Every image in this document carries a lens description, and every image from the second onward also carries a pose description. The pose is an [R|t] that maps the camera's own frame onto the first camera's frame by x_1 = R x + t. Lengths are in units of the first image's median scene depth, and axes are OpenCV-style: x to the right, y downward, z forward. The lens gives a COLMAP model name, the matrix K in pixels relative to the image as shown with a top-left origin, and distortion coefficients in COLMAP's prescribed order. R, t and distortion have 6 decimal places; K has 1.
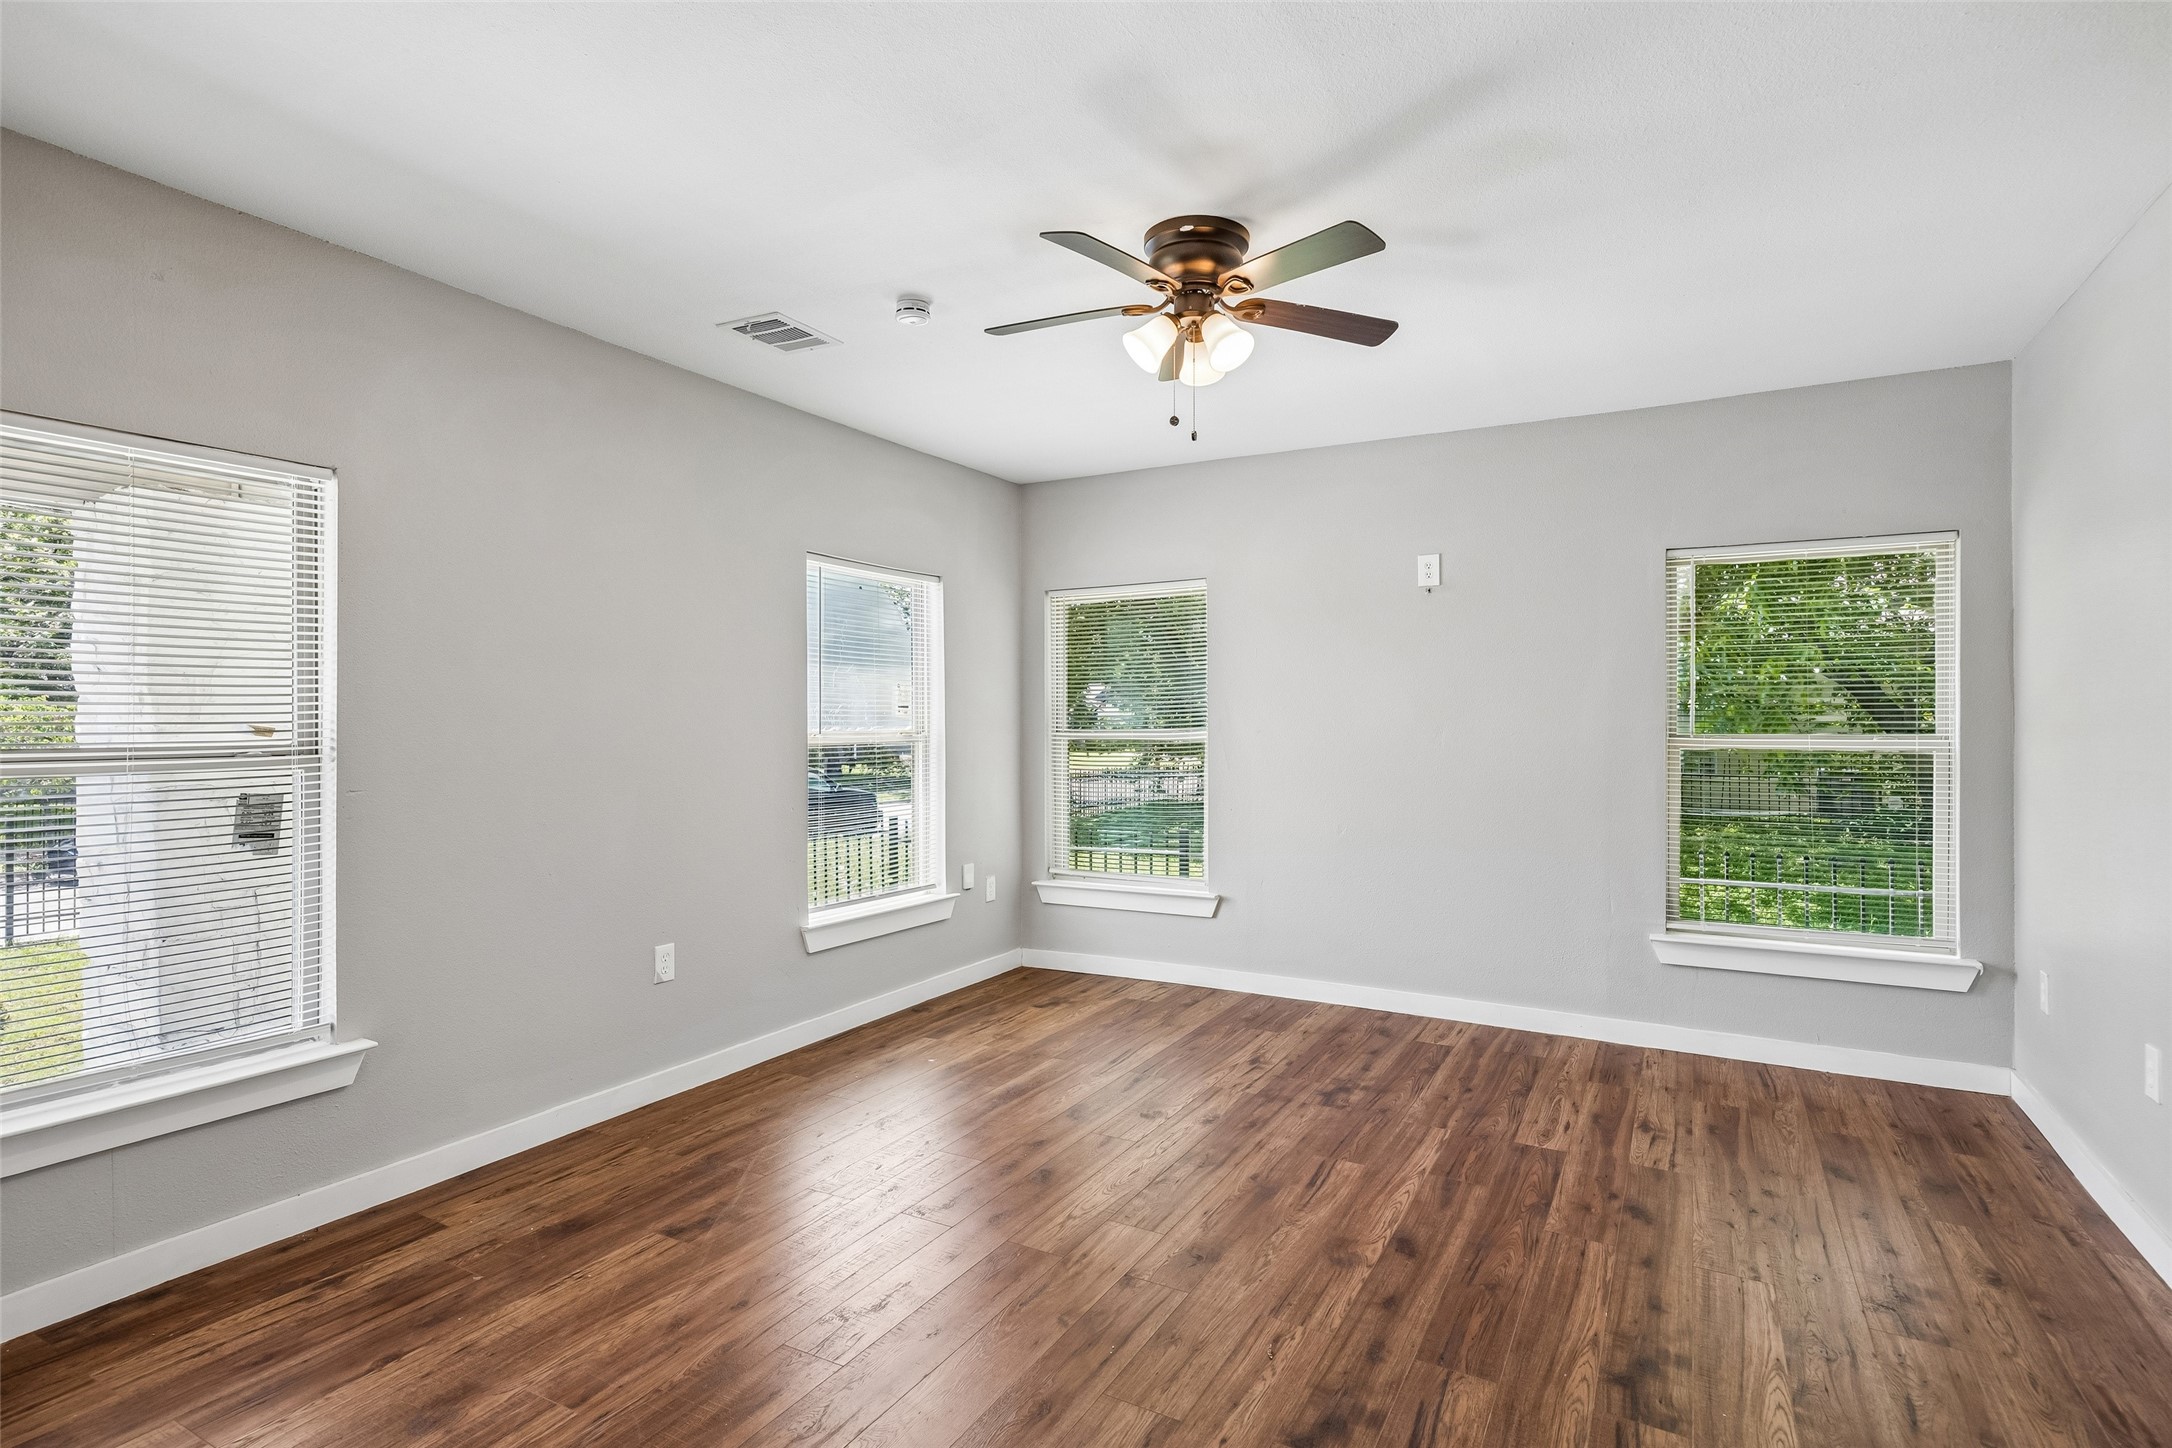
lens RADIAL K [[1066.7, 0, 1066.9], [0, 1066.7, 725.4], [0, 0, 1]] dist [-0.006187, -0.002546]
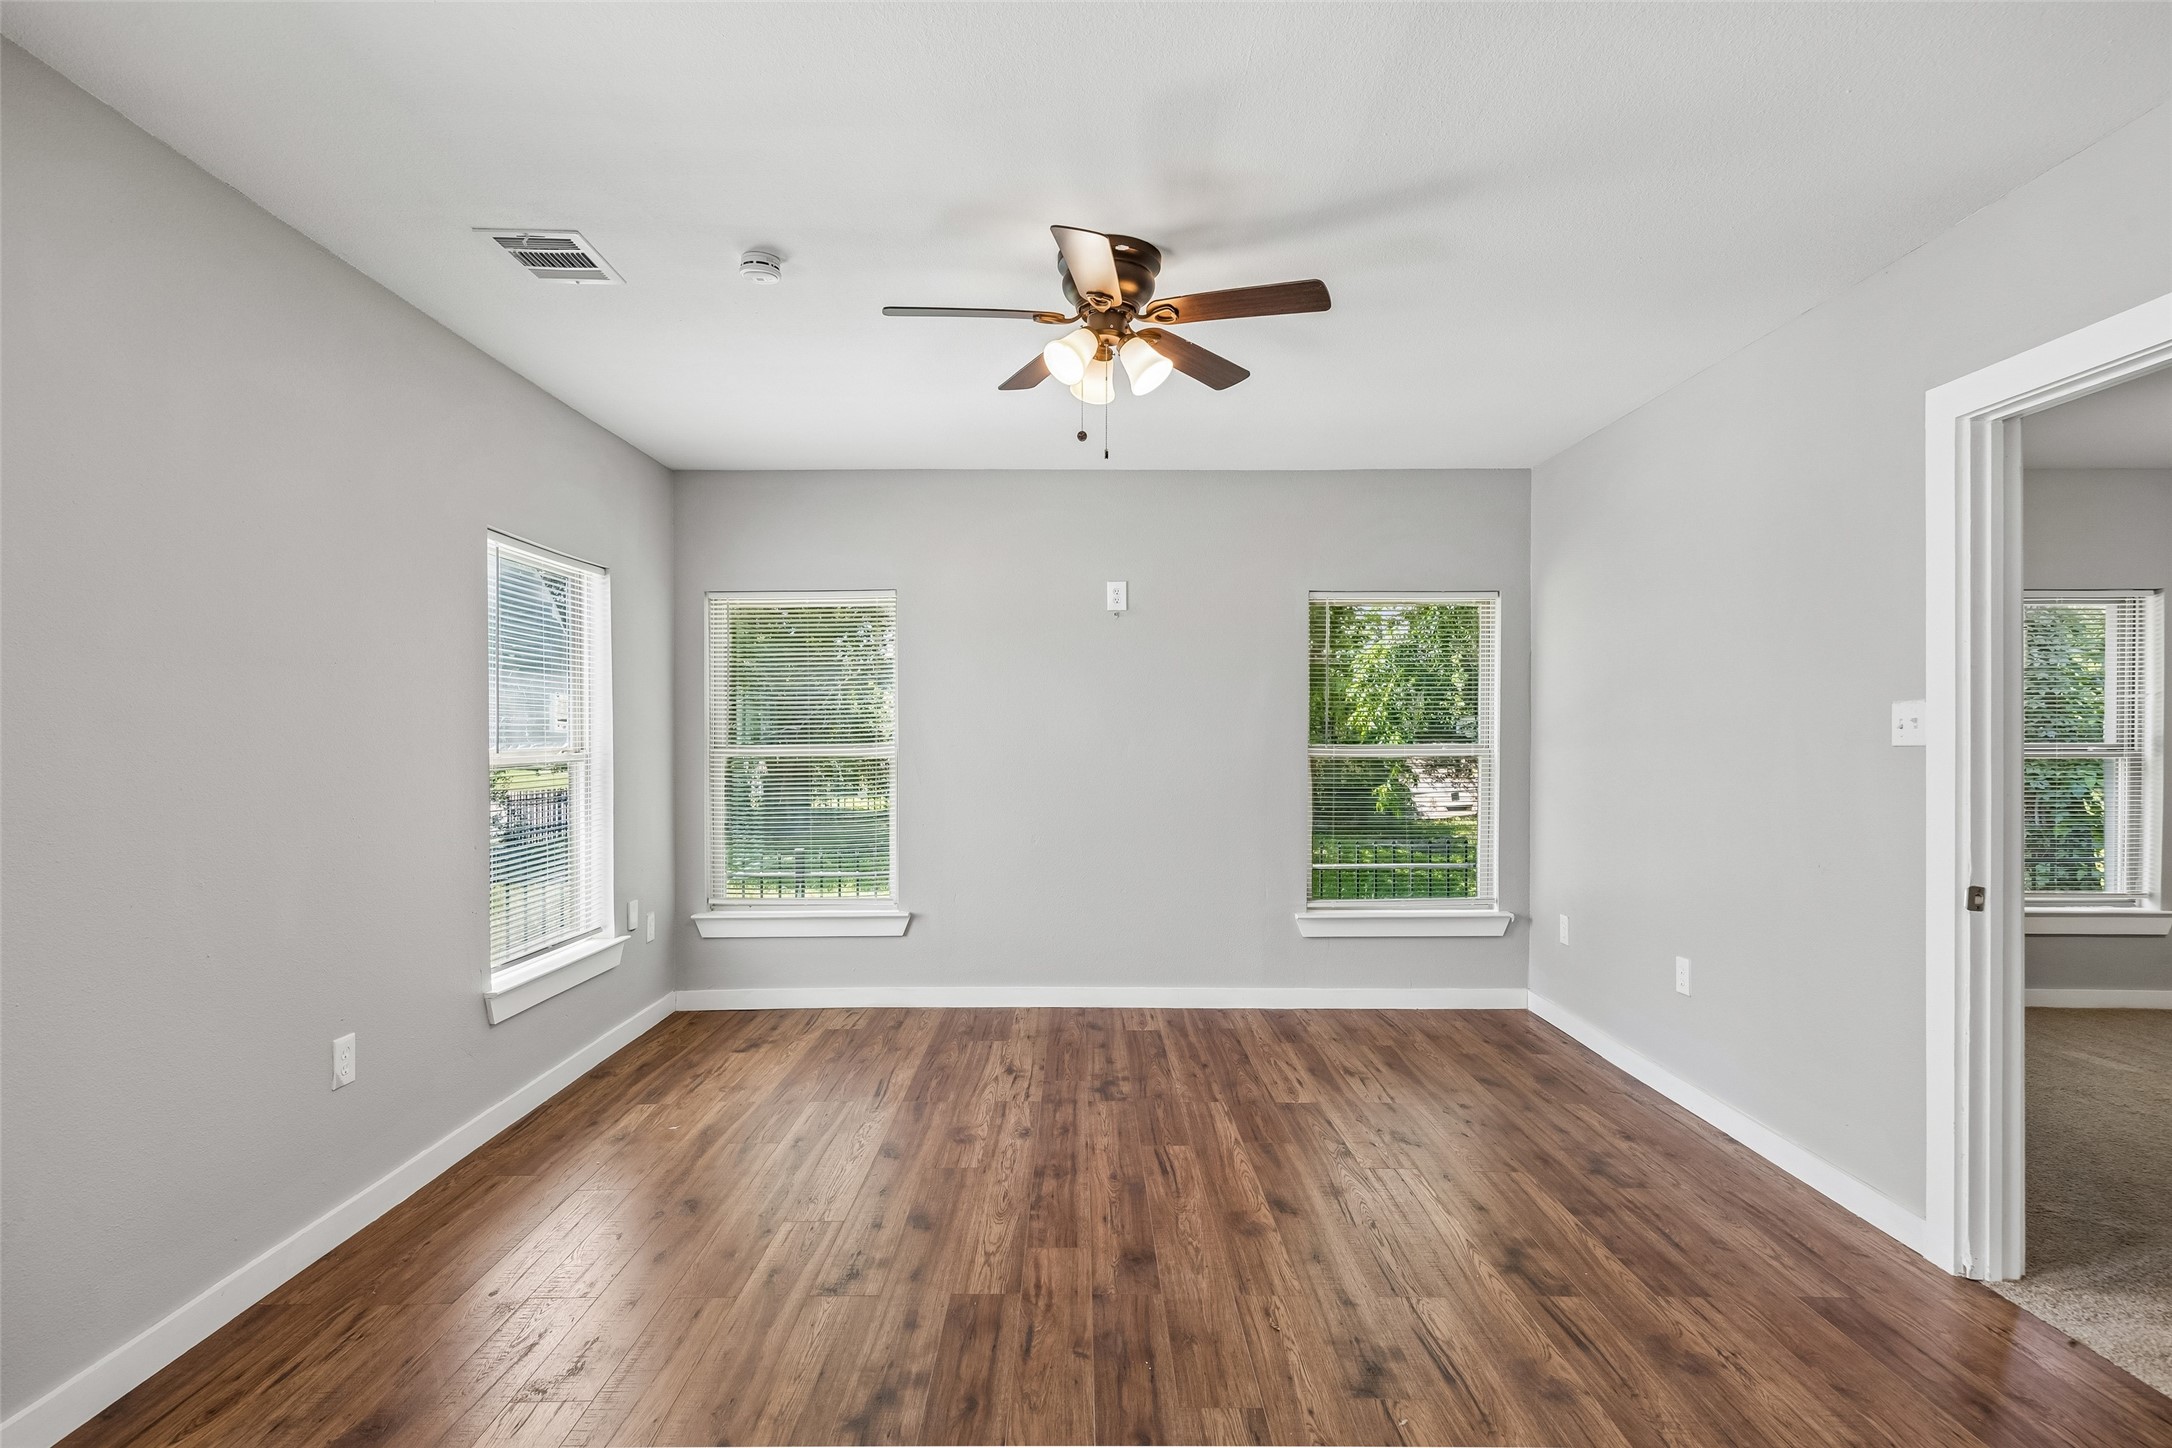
lens RADIAL K [[1066.7, 0, 1073.9], [0, 1066.7, 736.1], [0, 0, 1]] dist [-0.006187, -0.002546]
pose [[0.871503, -0.003344, 0.490378, -0.281618], [0.005614, 0.999979, -0.003157, 0.000915], [-0.490357, 0.005504, 0.871504, 0.092485]]
